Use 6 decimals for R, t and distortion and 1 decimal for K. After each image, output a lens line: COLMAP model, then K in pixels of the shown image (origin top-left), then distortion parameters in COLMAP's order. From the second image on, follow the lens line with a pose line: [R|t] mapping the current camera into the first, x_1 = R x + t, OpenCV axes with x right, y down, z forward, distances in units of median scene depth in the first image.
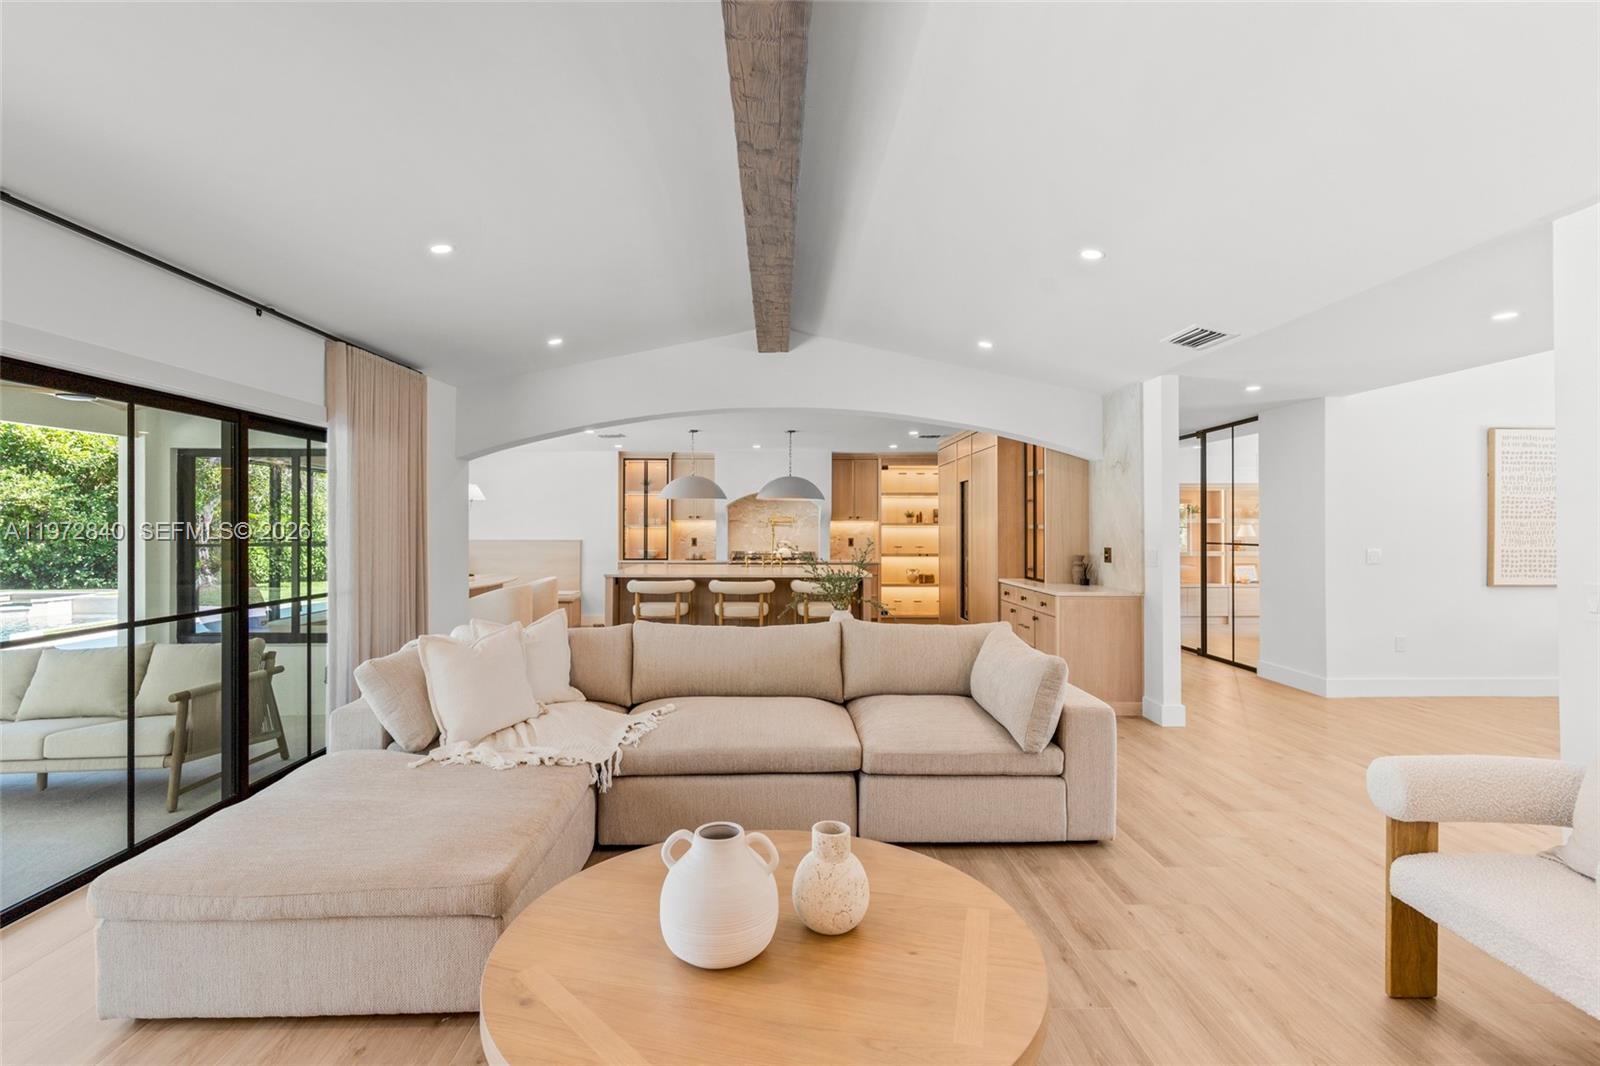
lens RADIAL K [[764.4, 0, 799.7], [0, 764.4, 524.9], [0, 0, 1]] dist [-0.001303, 0.000299]
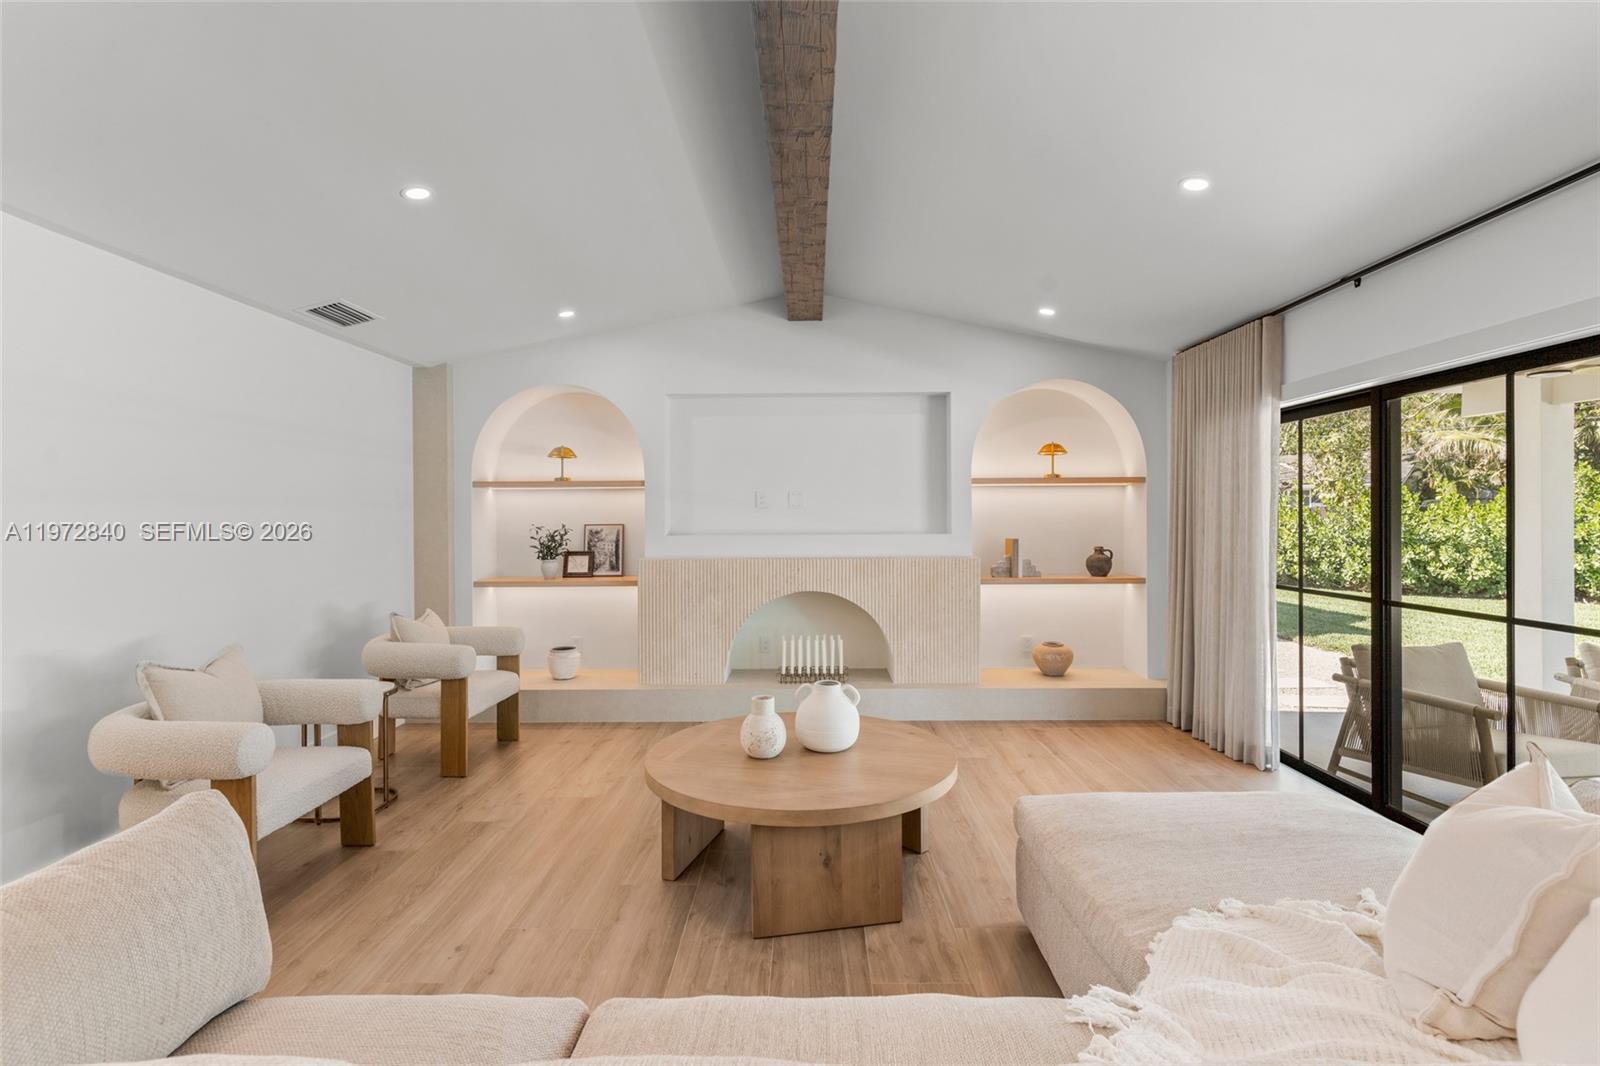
lens RADIAL K [[764.4, 0, 803.3], [0, 764.4, 524.0], [0, 0, 1]] dist [-0.001303, 0.000299]
pose [[-0.999280, 0.004493, 0.037664, -0.018574], [0.004957, 0.999913, 0.012238, -0.000884], [-0.037605, 0.012416, -0.999216, 0.436417]]
